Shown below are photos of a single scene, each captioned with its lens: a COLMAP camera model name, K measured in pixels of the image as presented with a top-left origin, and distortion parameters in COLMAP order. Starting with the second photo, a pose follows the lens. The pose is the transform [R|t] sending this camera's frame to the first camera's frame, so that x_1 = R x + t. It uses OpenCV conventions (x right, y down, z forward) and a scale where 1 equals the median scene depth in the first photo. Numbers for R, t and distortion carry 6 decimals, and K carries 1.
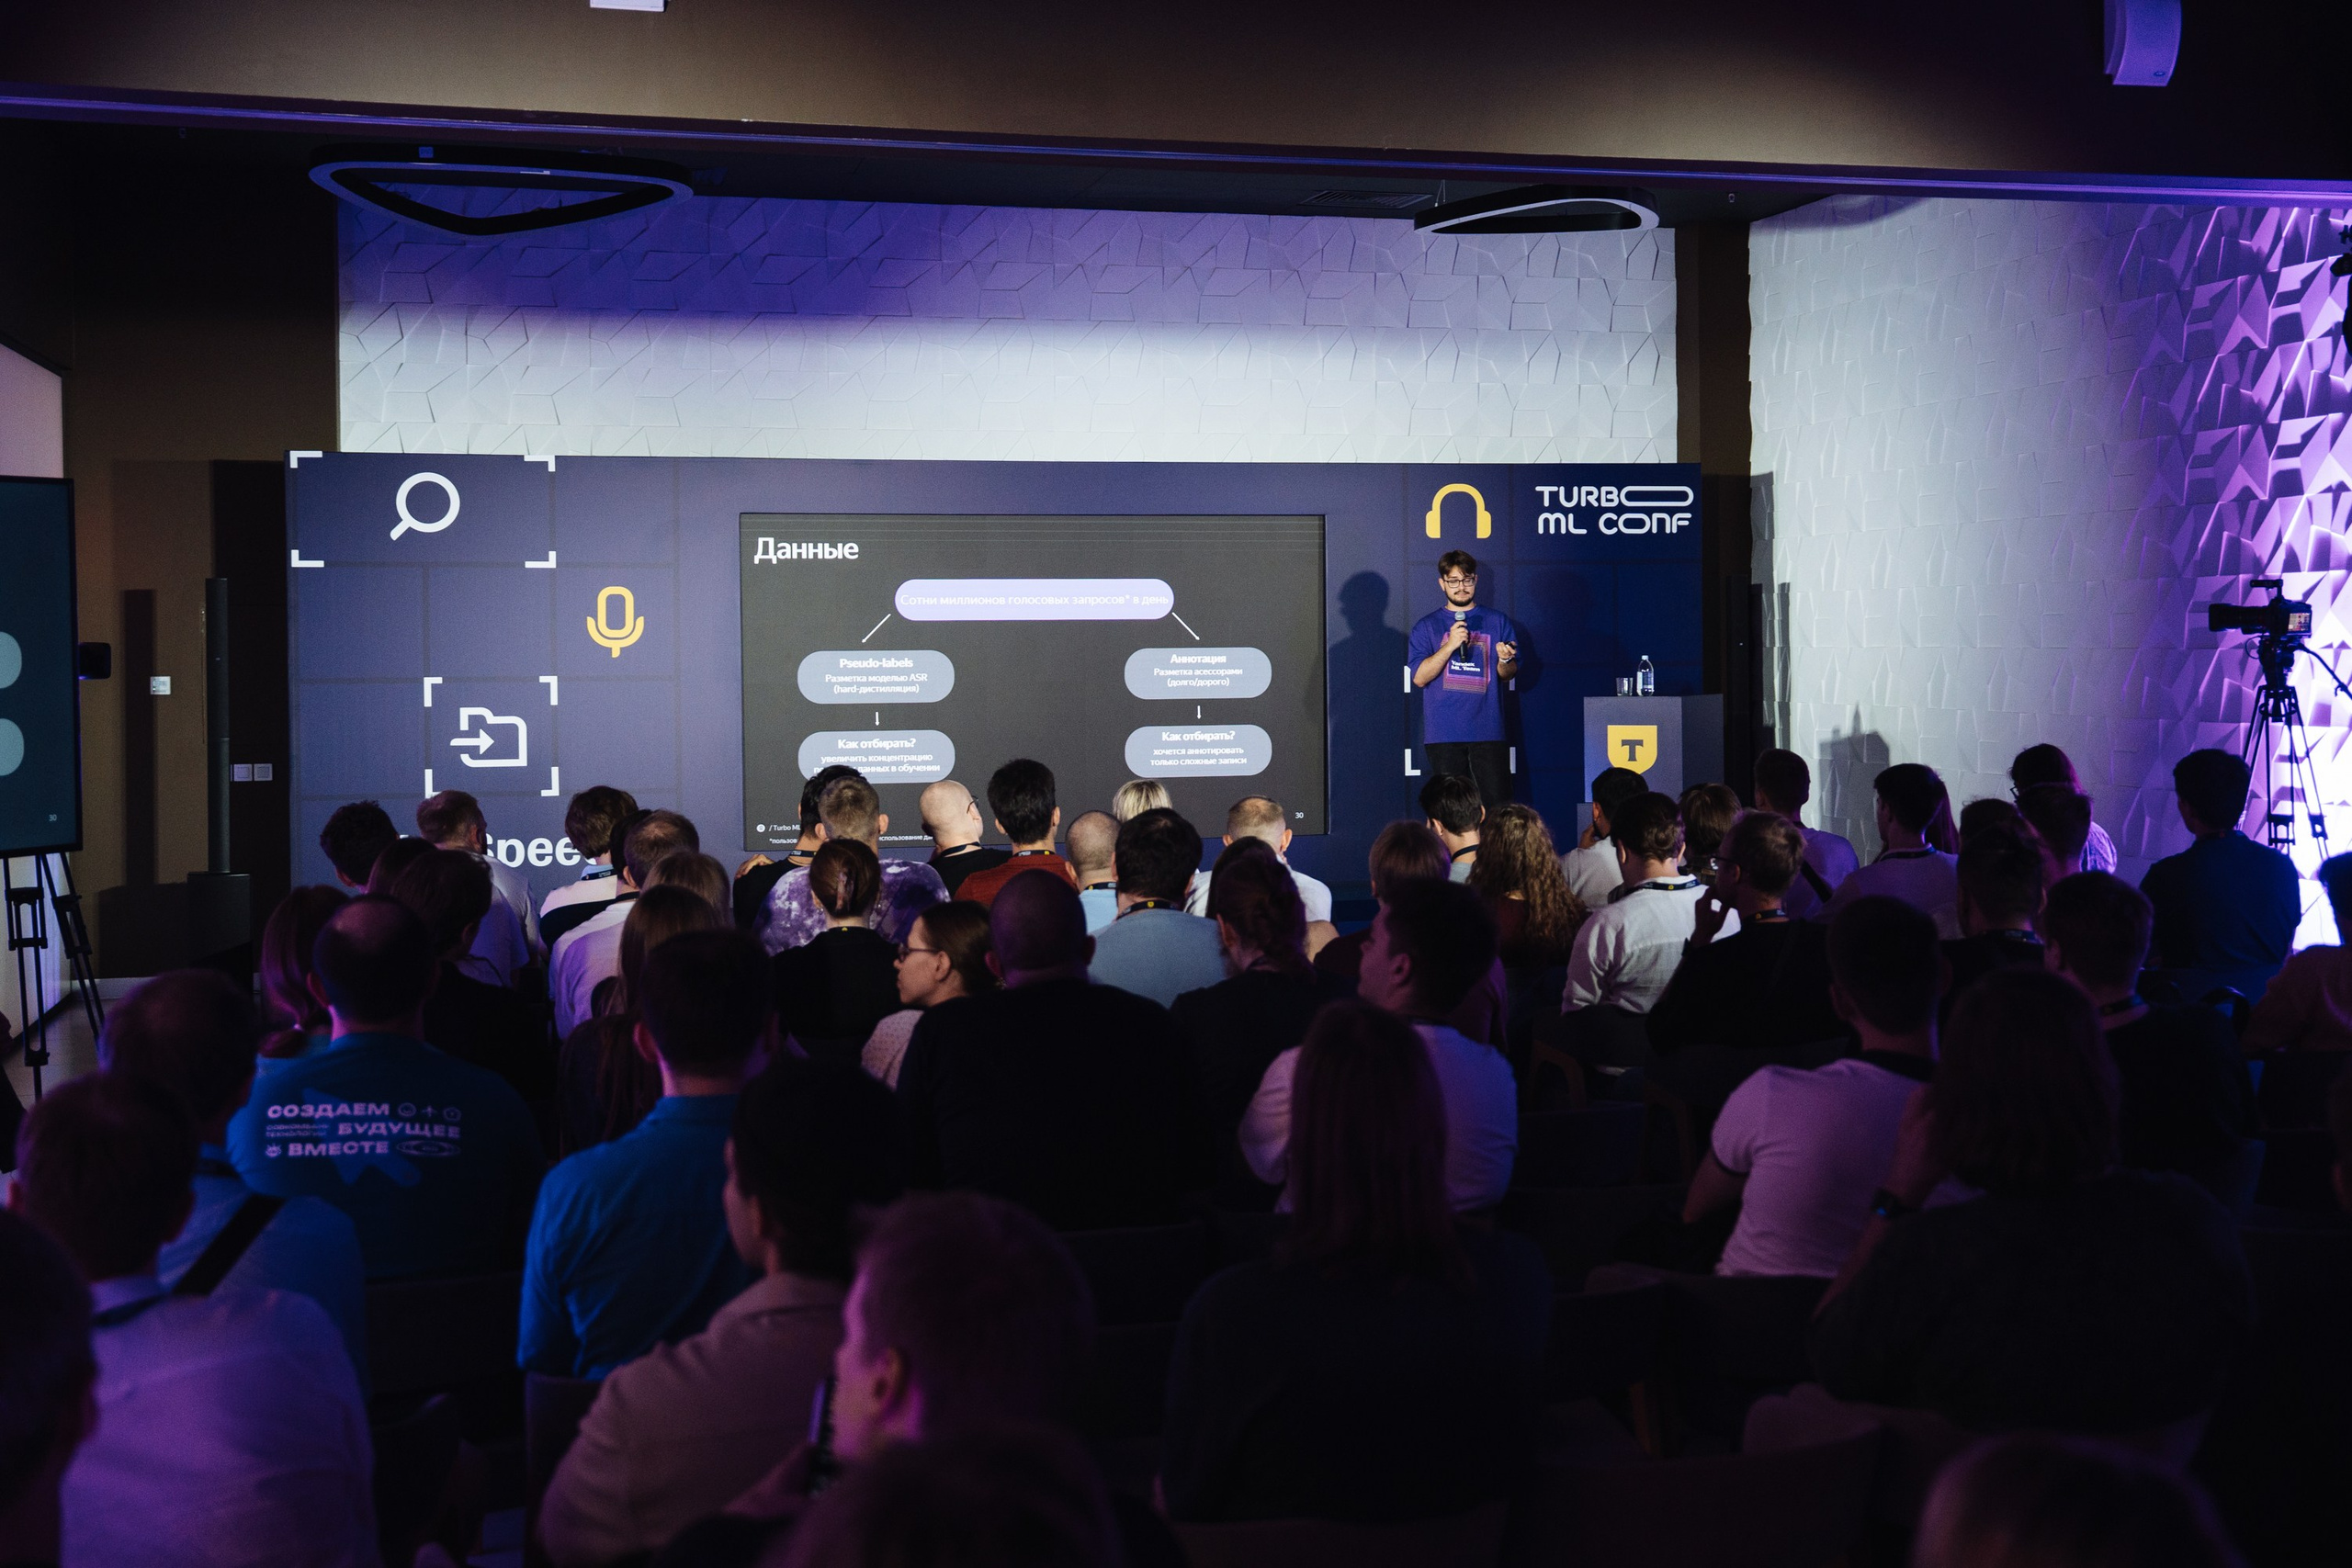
lens RADIAL K [[2913.8, 0, 1385.2], [0, 2913.8, 672.8], [0, 0, 1]] dist [0.018960, 0.085252]
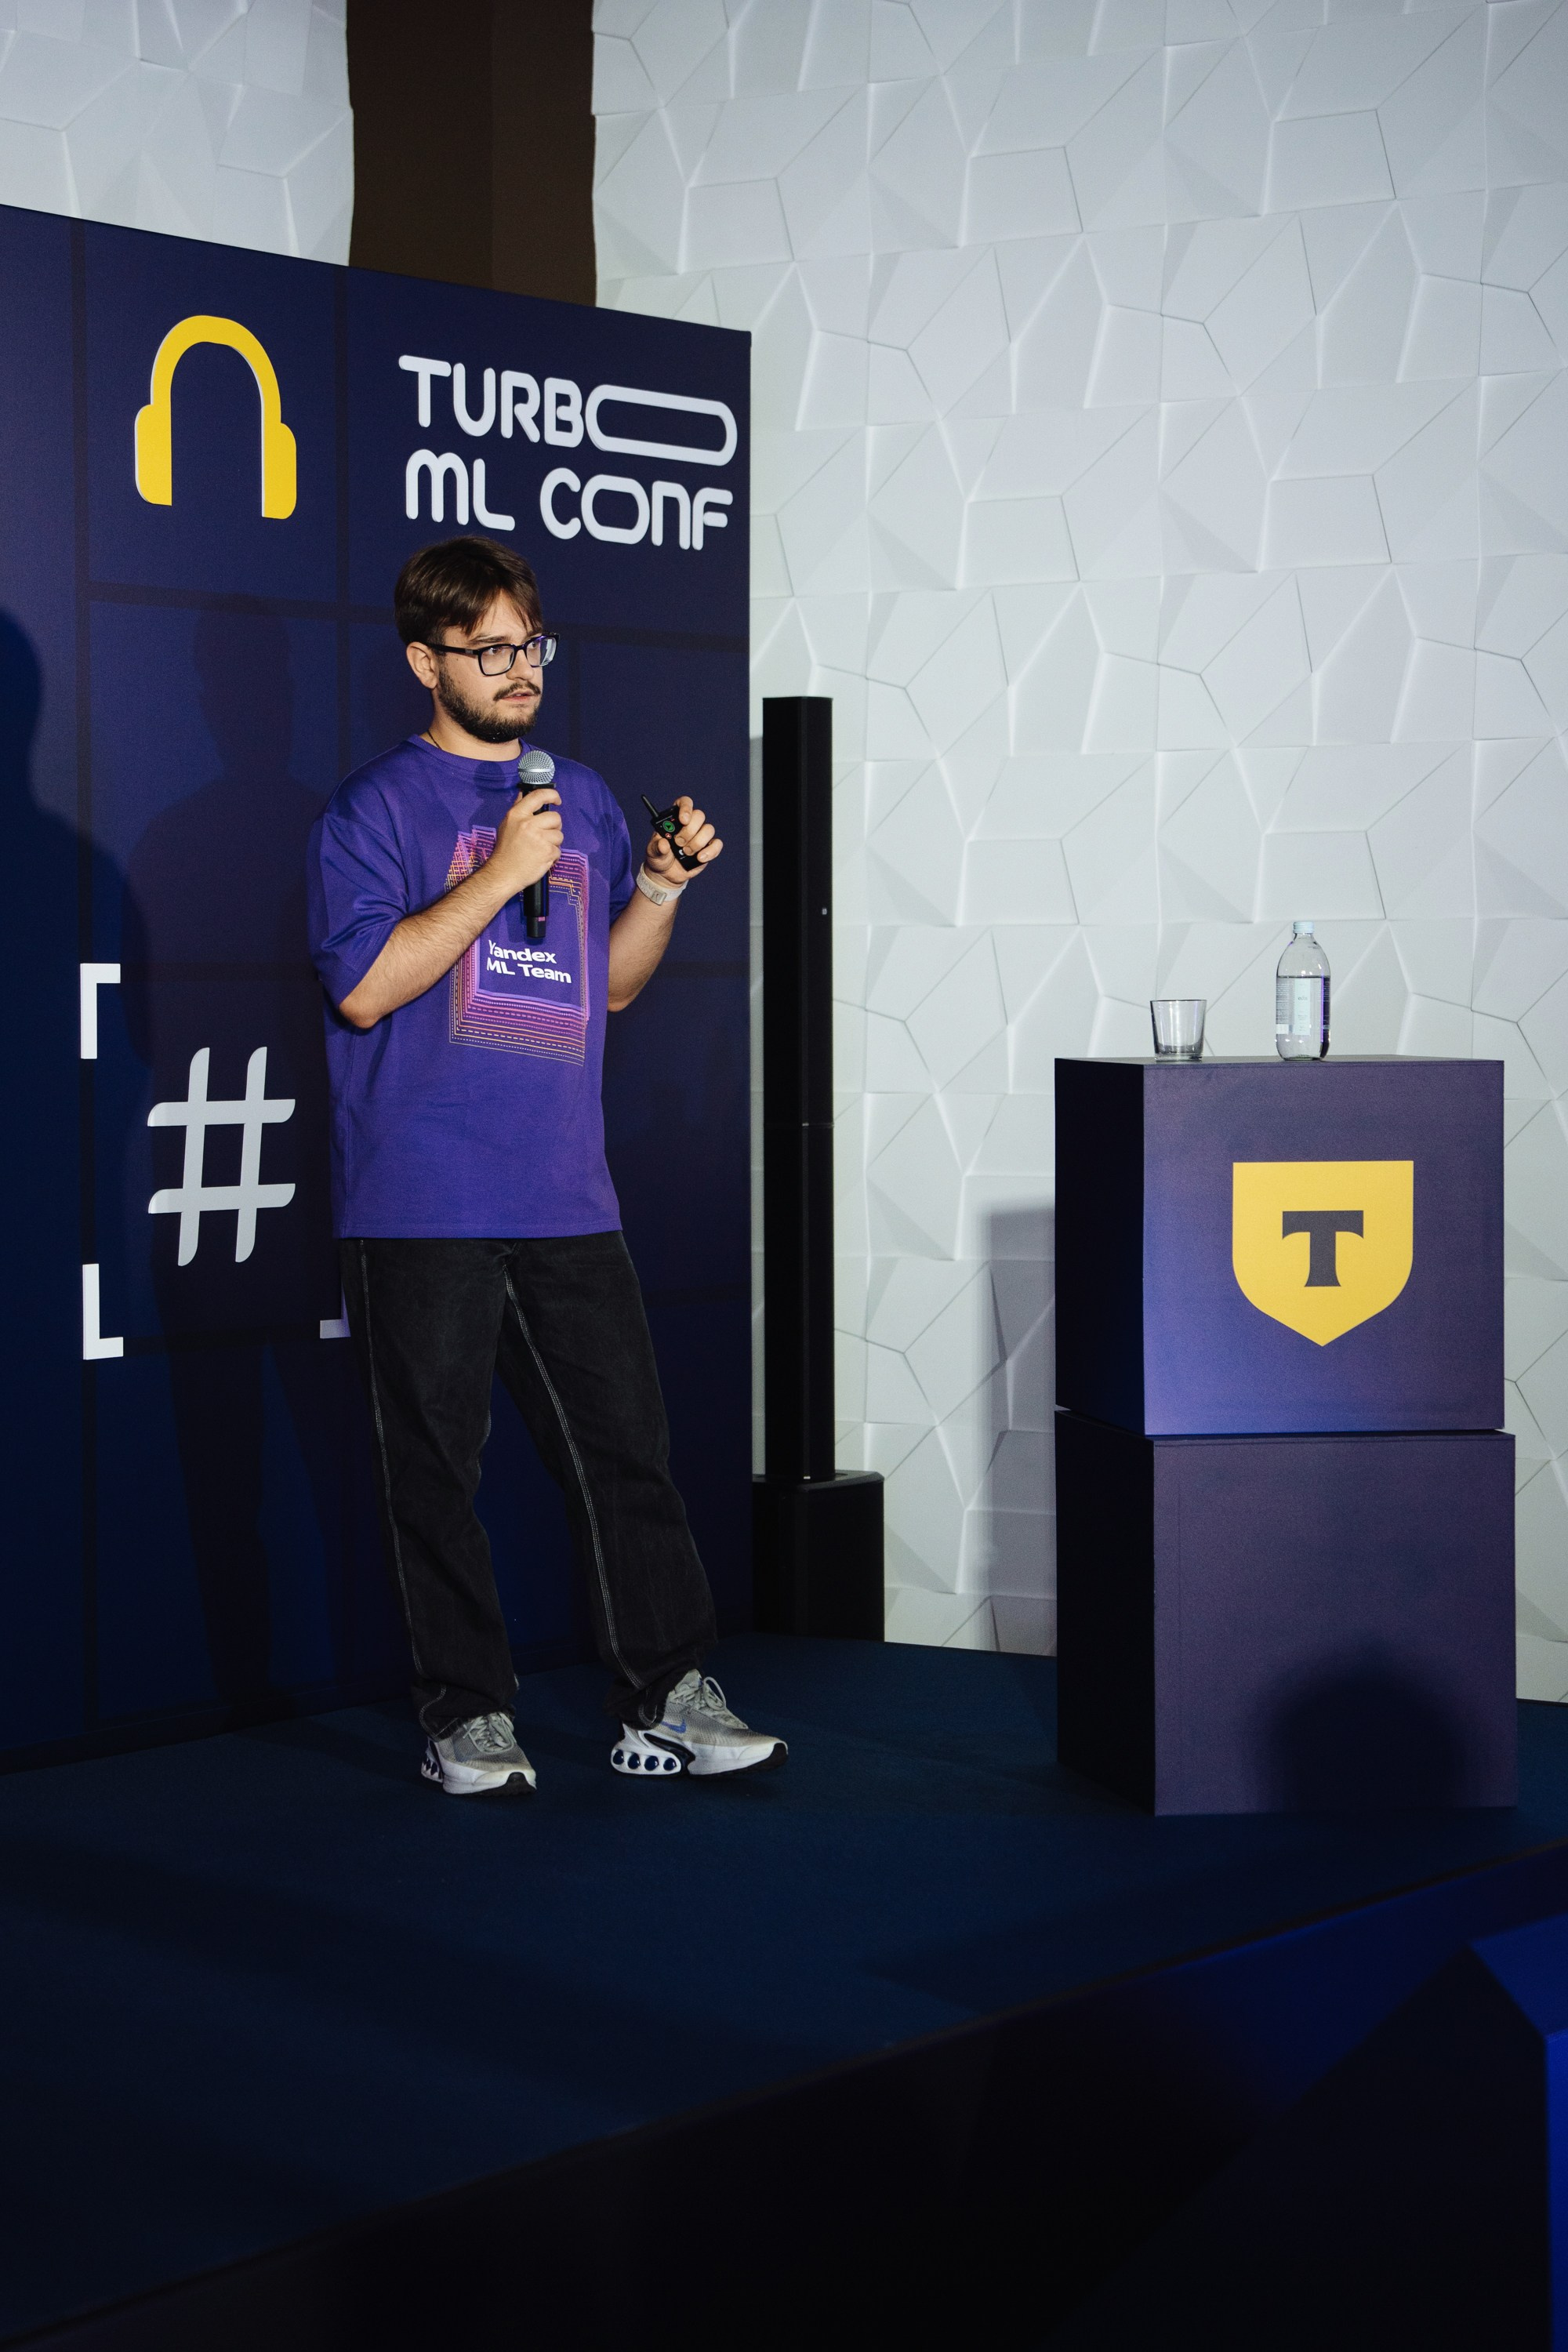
lens RADIAL K [[5215.6, 0, 722.8], [0, 5215.6, 1145.6], [0, 0, 1]] dist [0.270097, 0.194630]
pose [[0.775672, -0.010539, 0.631048, -0.271650], [0.002460, 0.999903, 0.013675, 0.008737], [-0.631131, -0.009054, 0.775623, 0.604844]]
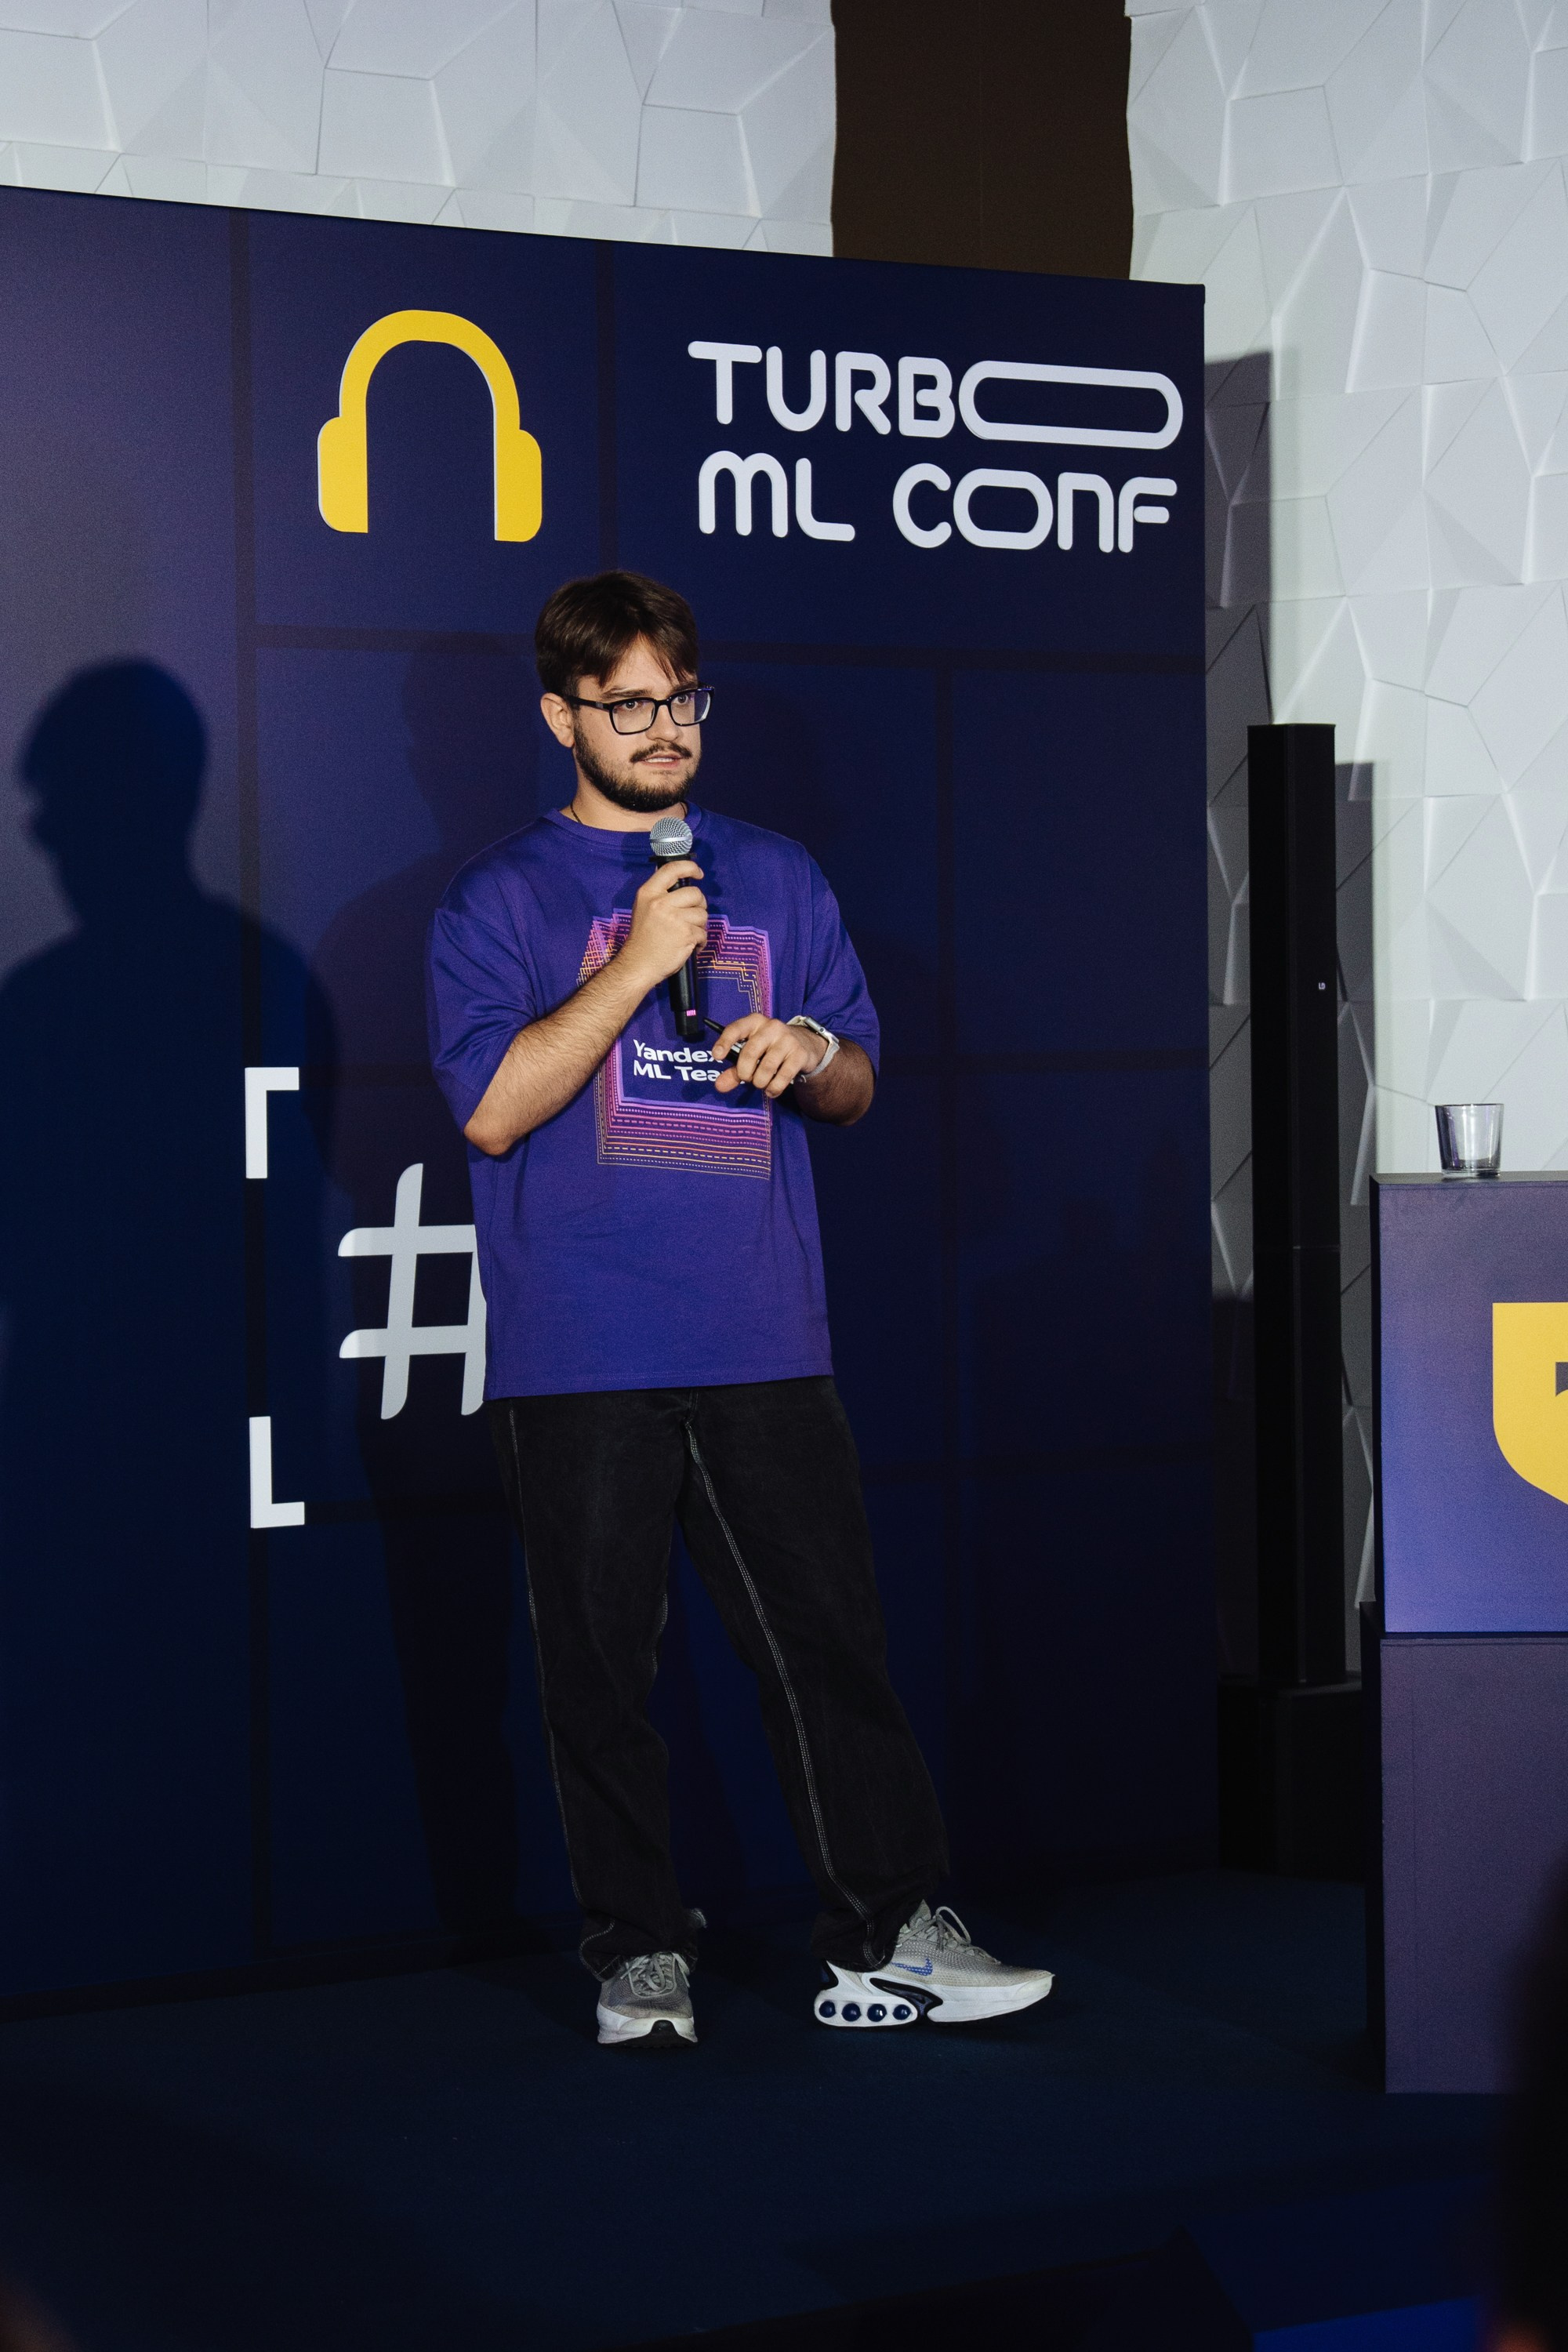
lens RADIAL K [[6854.7, 0, 786.6], [0, 6854.7, 1178.6], [0, 0, 1]] dist [0.286369, 0.345034]
pose [[0.902845, -0.008545, 0.429881, -0.203683], [0.007340, 0.999963, 0.004461, 0.004761], [-0.429903, -0.000872, 0.902875, 0.498270]]
